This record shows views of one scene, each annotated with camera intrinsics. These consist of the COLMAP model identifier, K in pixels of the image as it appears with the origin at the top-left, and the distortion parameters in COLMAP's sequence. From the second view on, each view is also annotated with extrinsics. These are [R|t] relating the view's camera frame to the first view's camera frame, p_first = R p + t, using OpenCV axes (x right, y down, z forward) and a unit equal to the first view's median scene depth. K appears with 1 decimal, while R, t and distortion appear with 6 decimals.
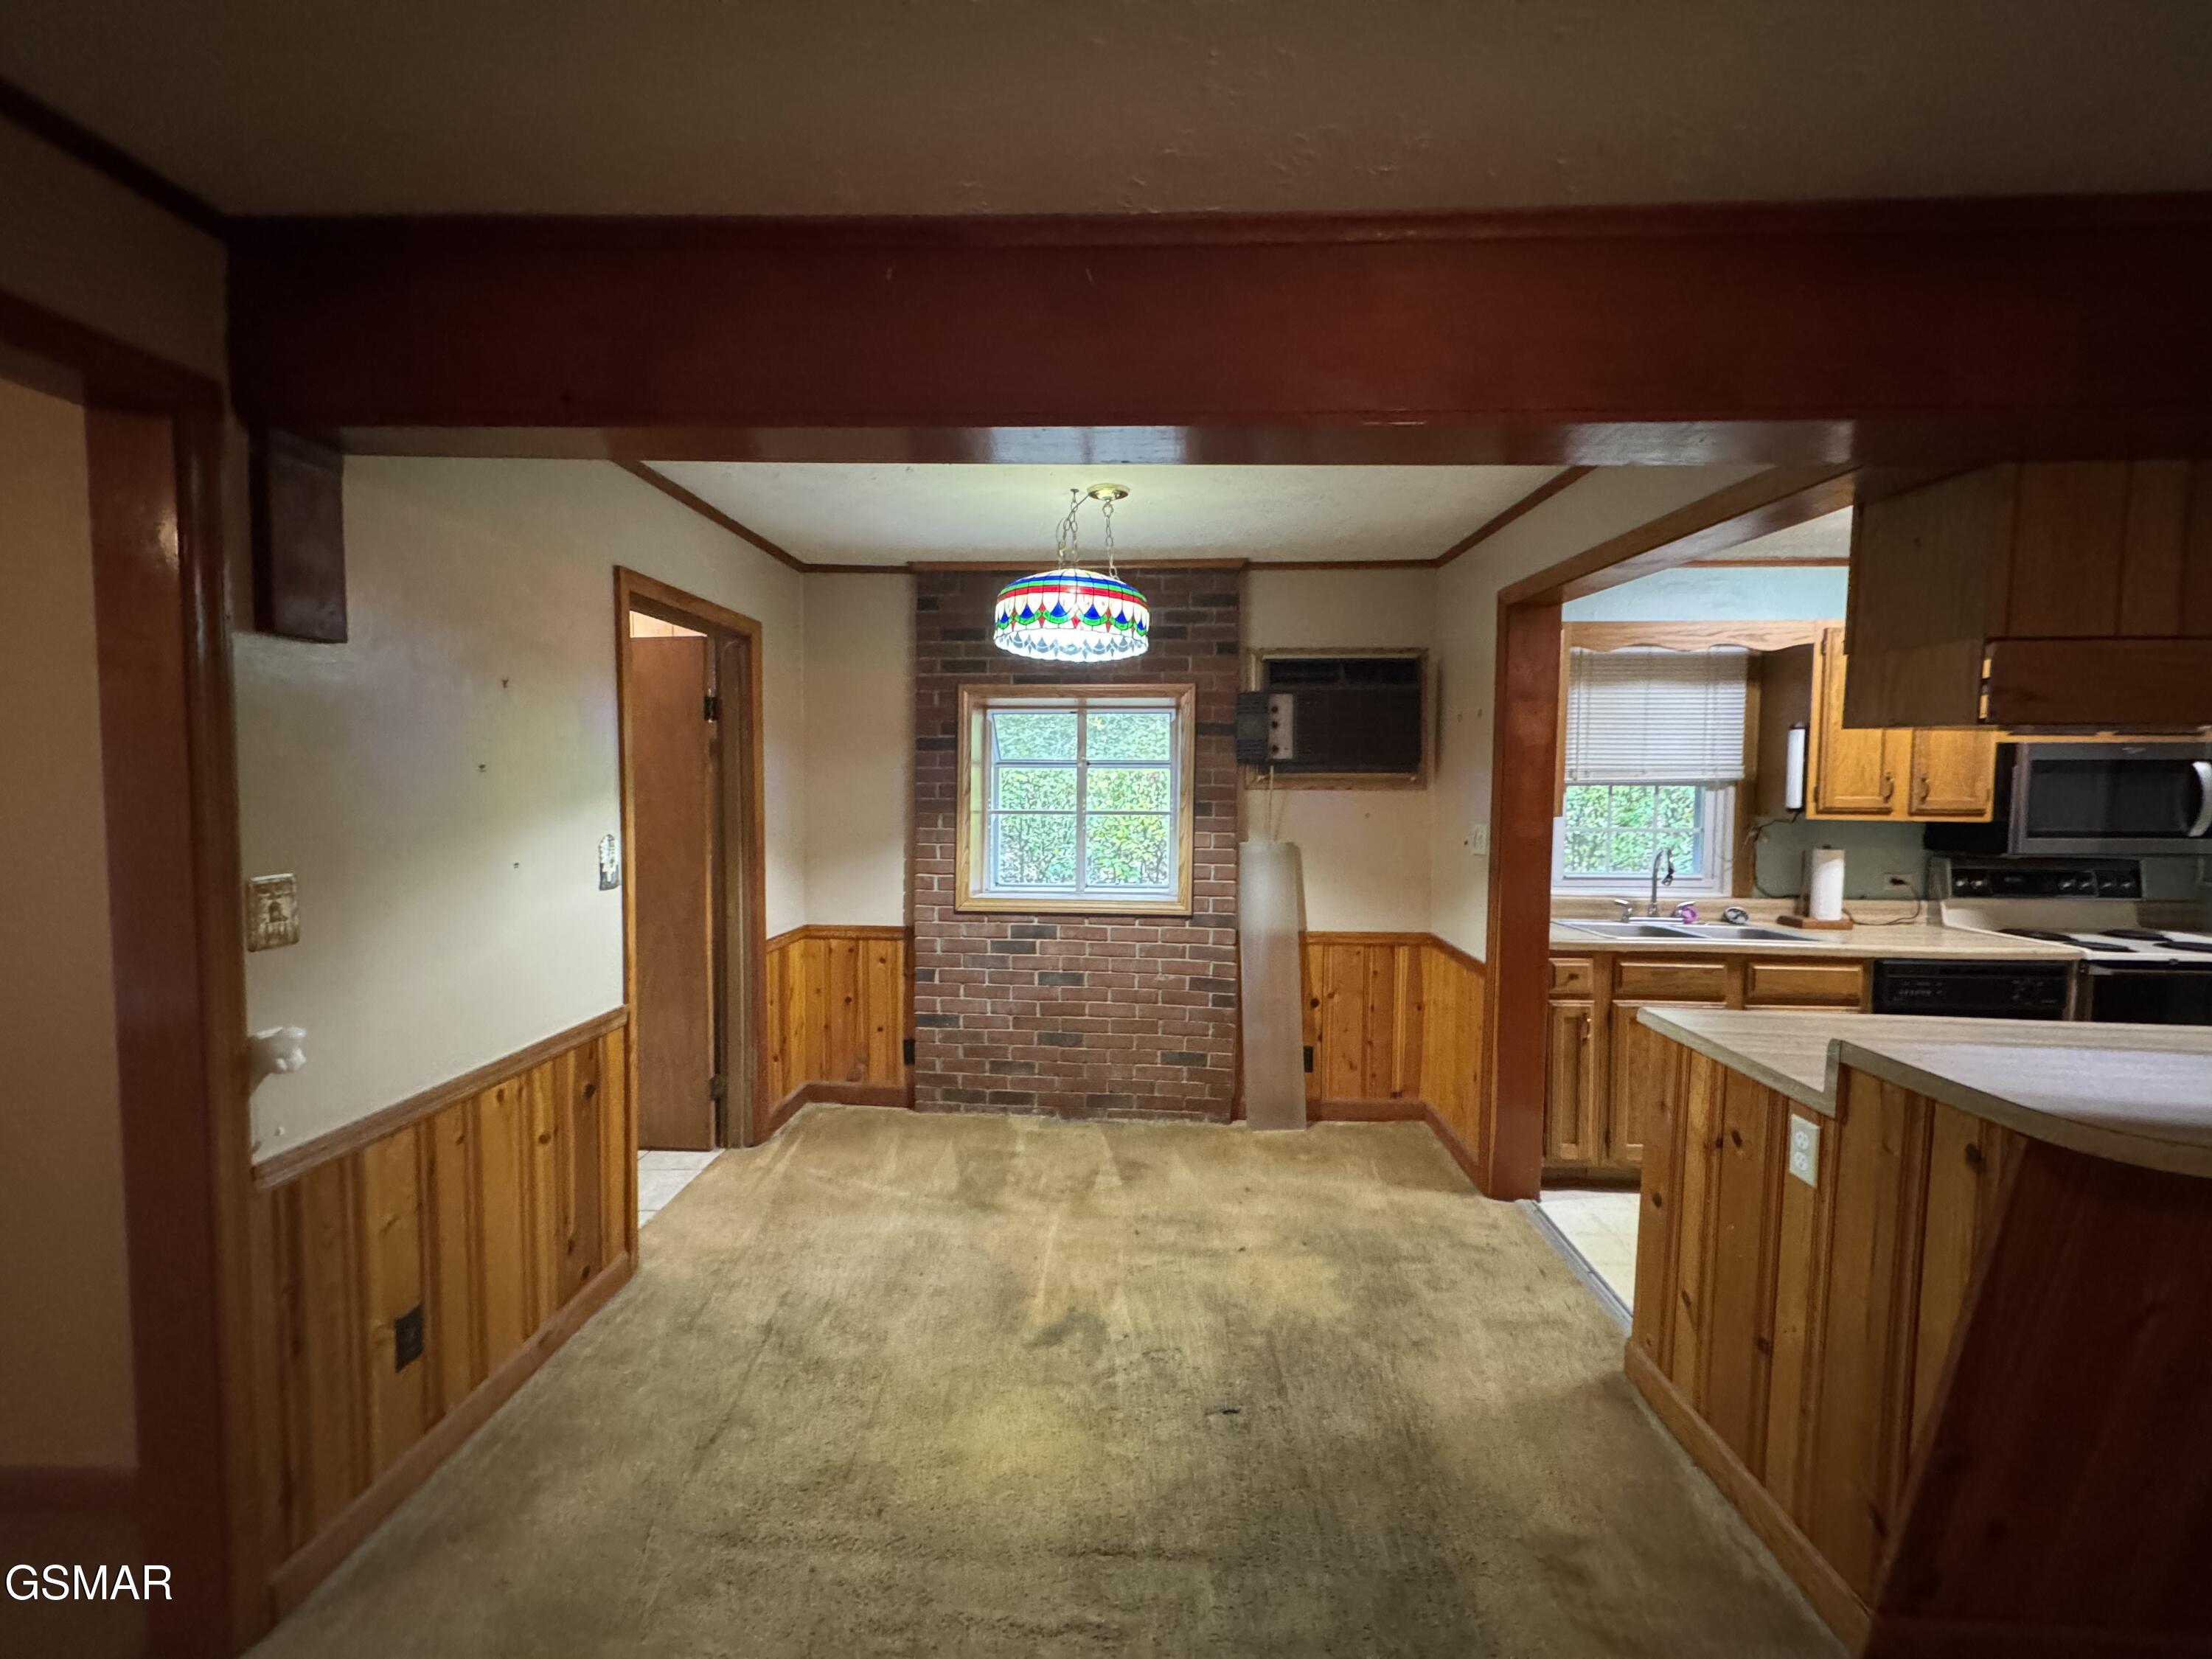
lens RADIAL K [[885.3, 0, 1103.8], [0, 885.3, 837.2], [0, 0, 1]] dist [-0.002269, 0.000322]
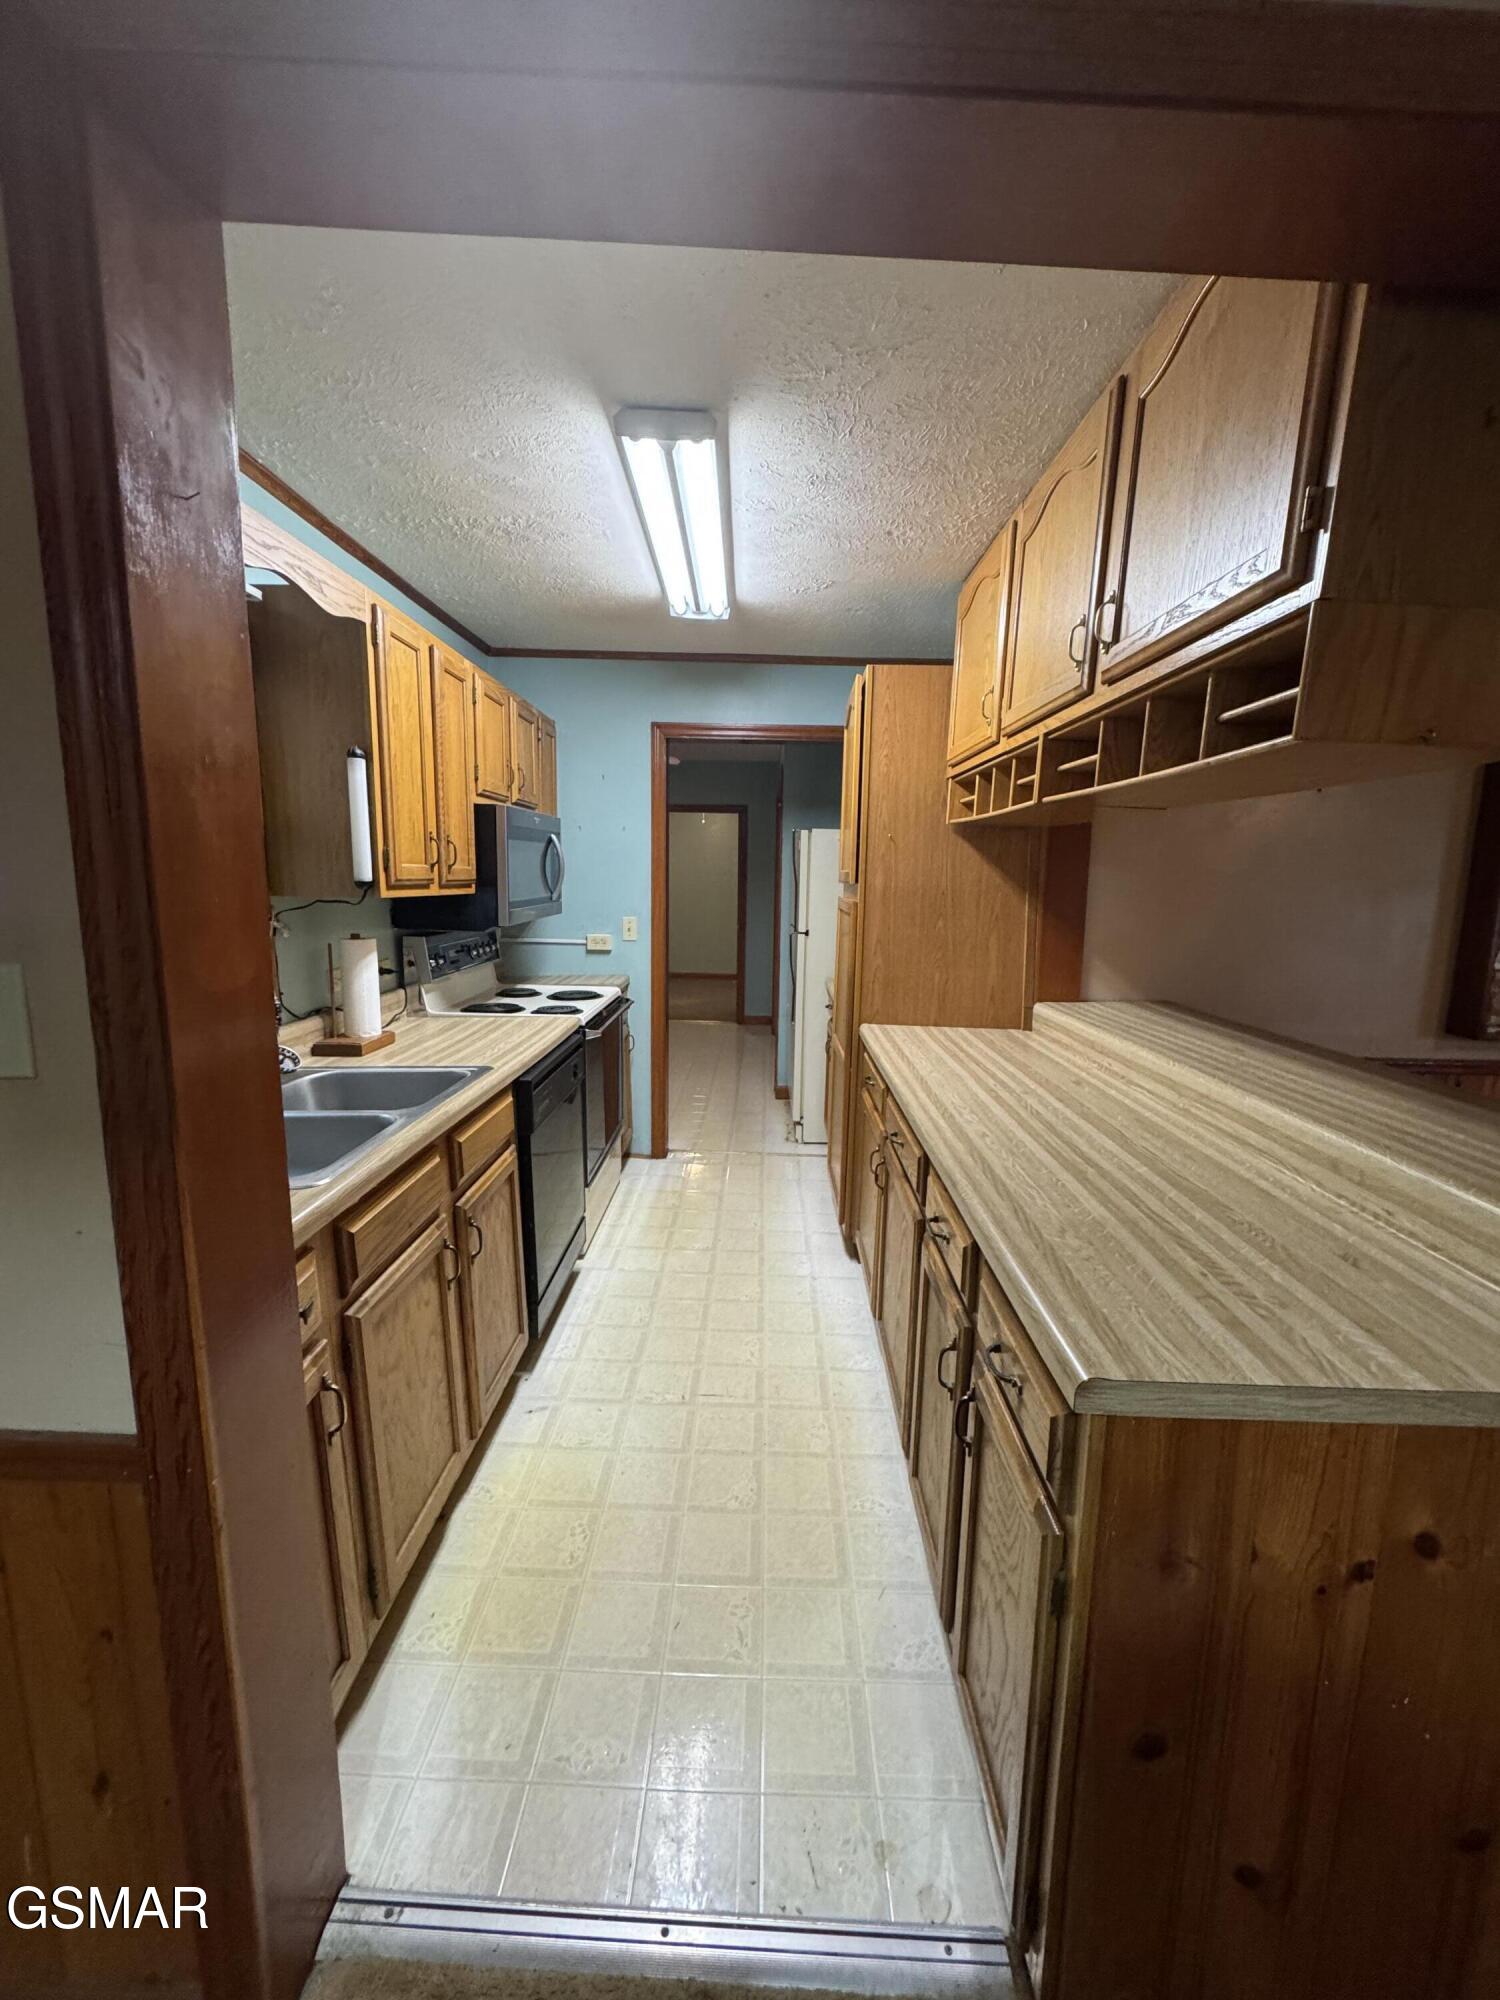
lens RADIAL K [[800.5, 0, 759.1], [0, 800.5, 996.4], [0, 0, 1]] dist [-0.002269, 0.000322]
pose [[-0.031355, -0.159010, 0.986779, 0.172643], [0.044656, 0.986056, 0.160313, -0.031244], [-0.998510, 0.049092, -0.023817, 0.725709]]
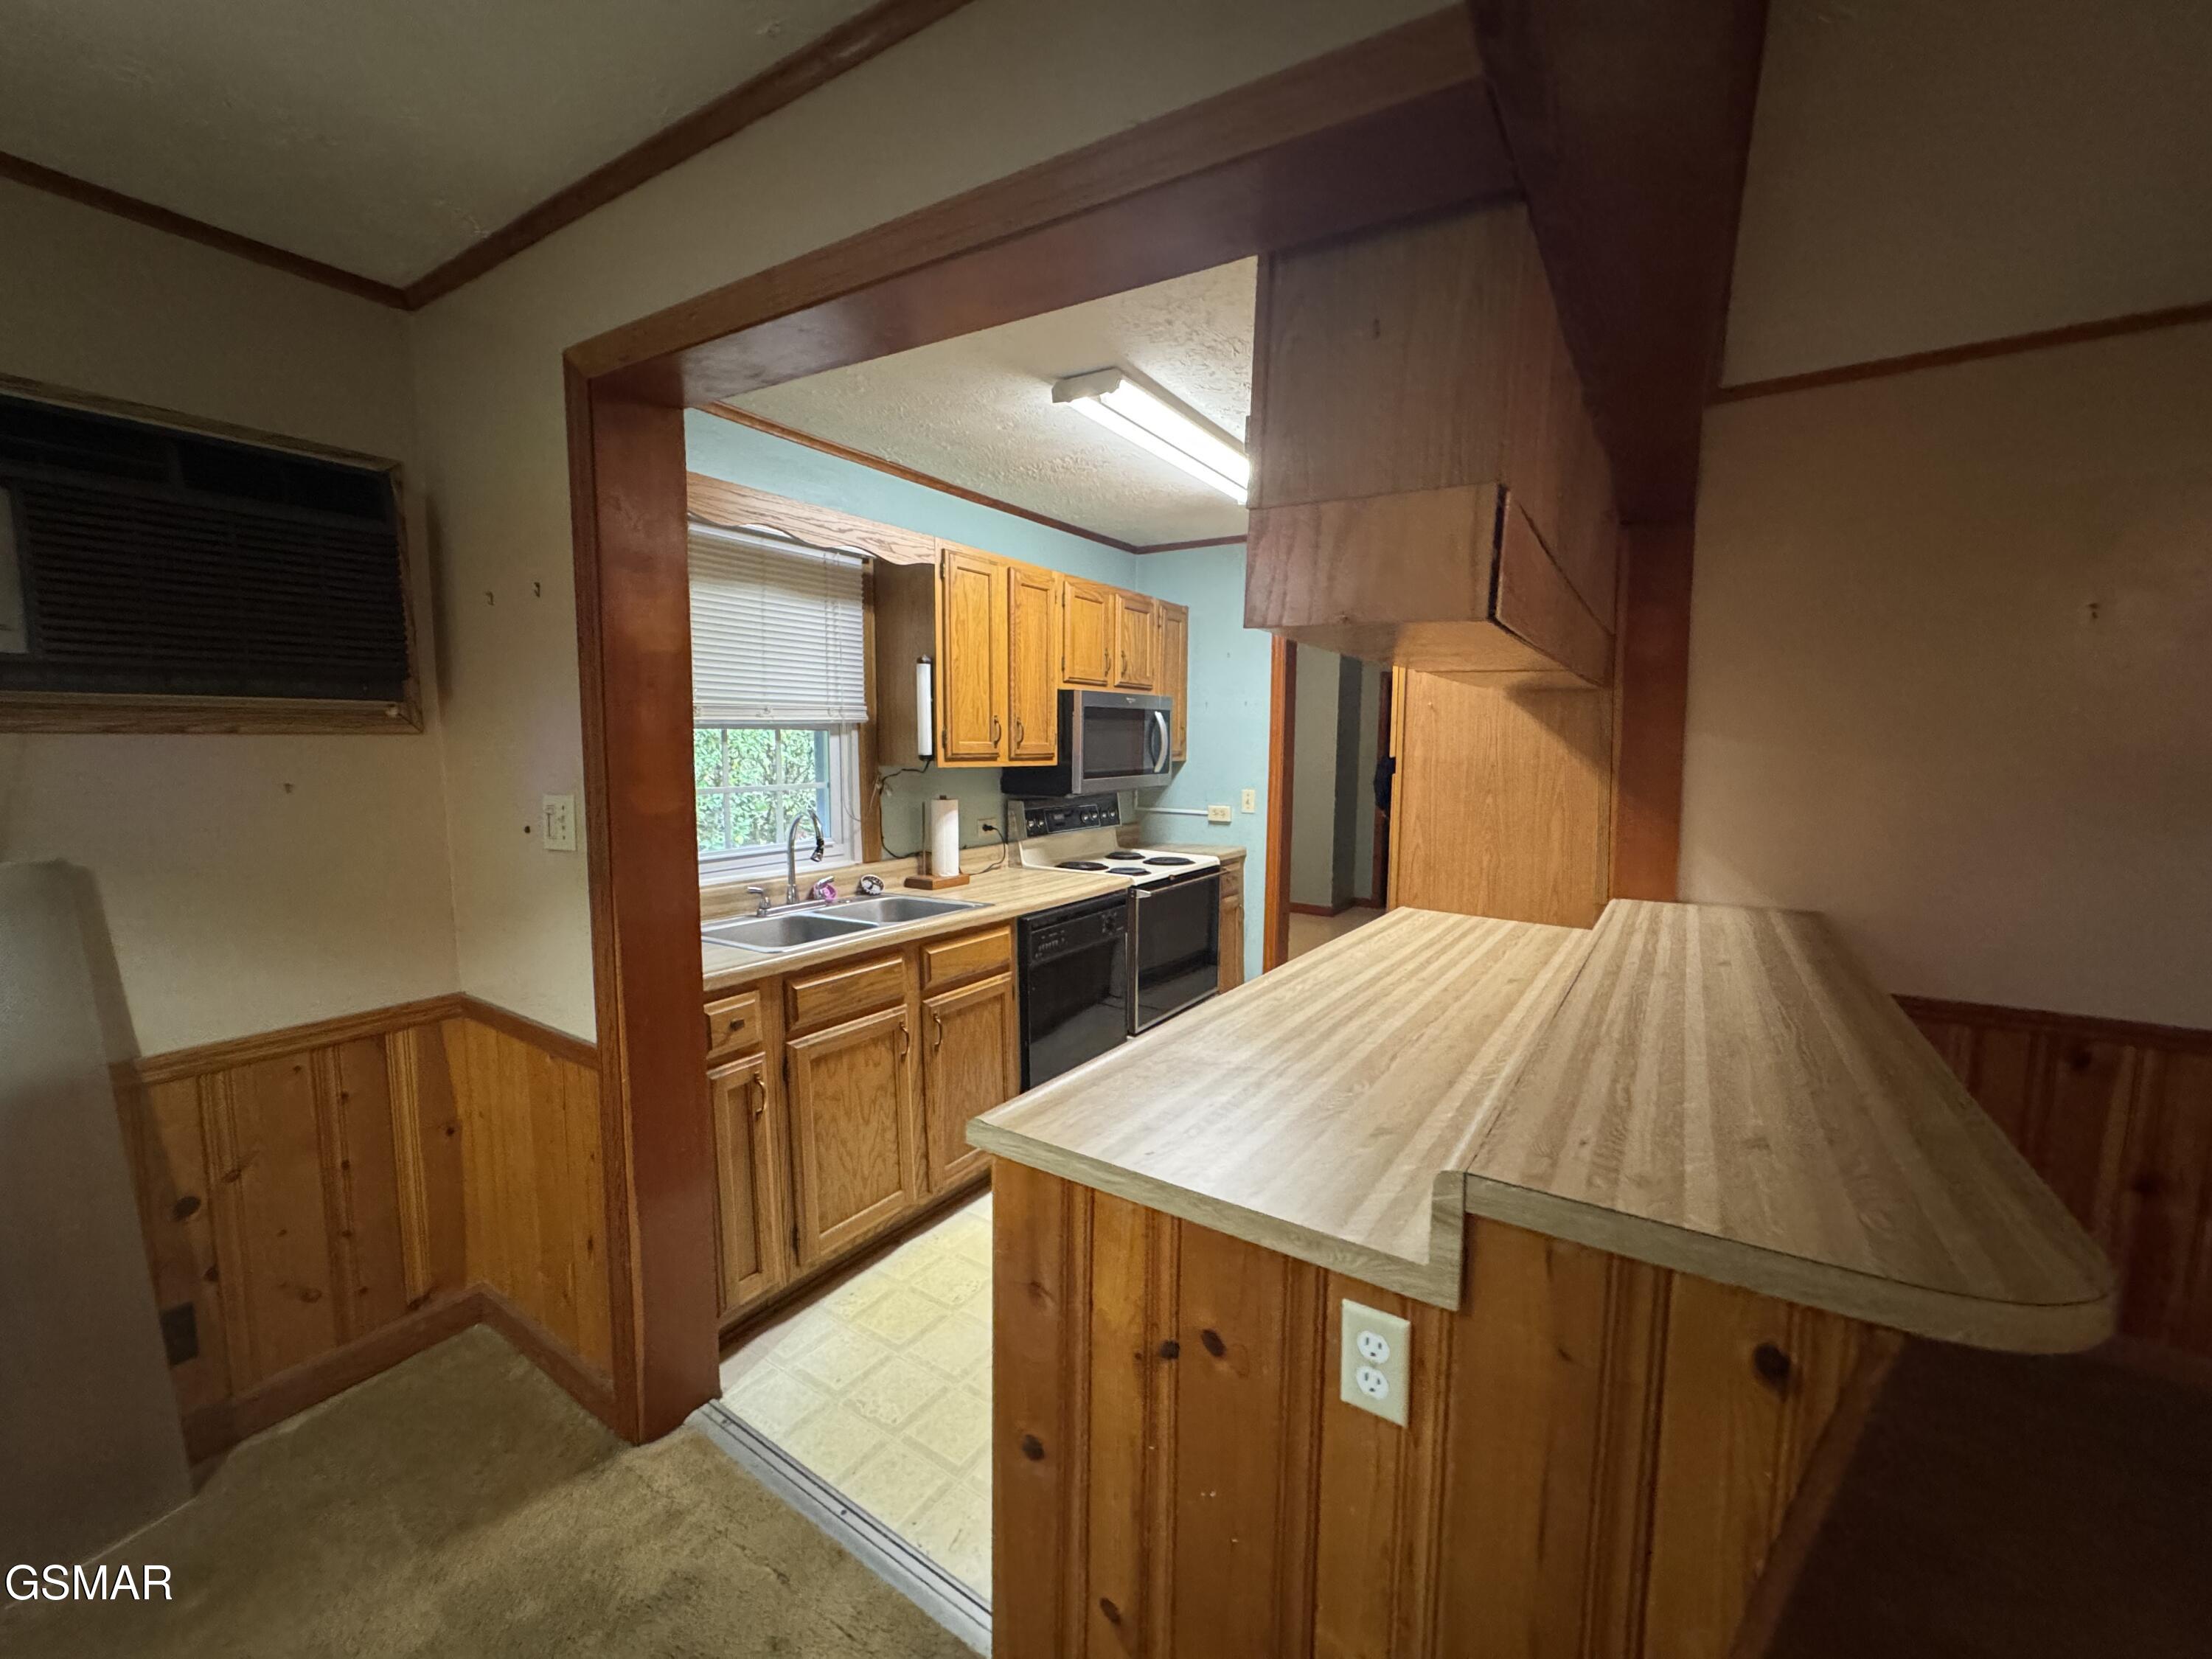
lens RADIAL K [[885.3, 0, 1103.7], [0, 885.3, 828.0], [0, 0, 1]] dist [-0.002269, 0.000322]
pose [[0.509218, -0.087750, 0.856152, 0.120073], [0.050360, 0.996122, 0.072143, -0.015749], [-0.859163, 0.006380, 0.511663, 0.406259]]
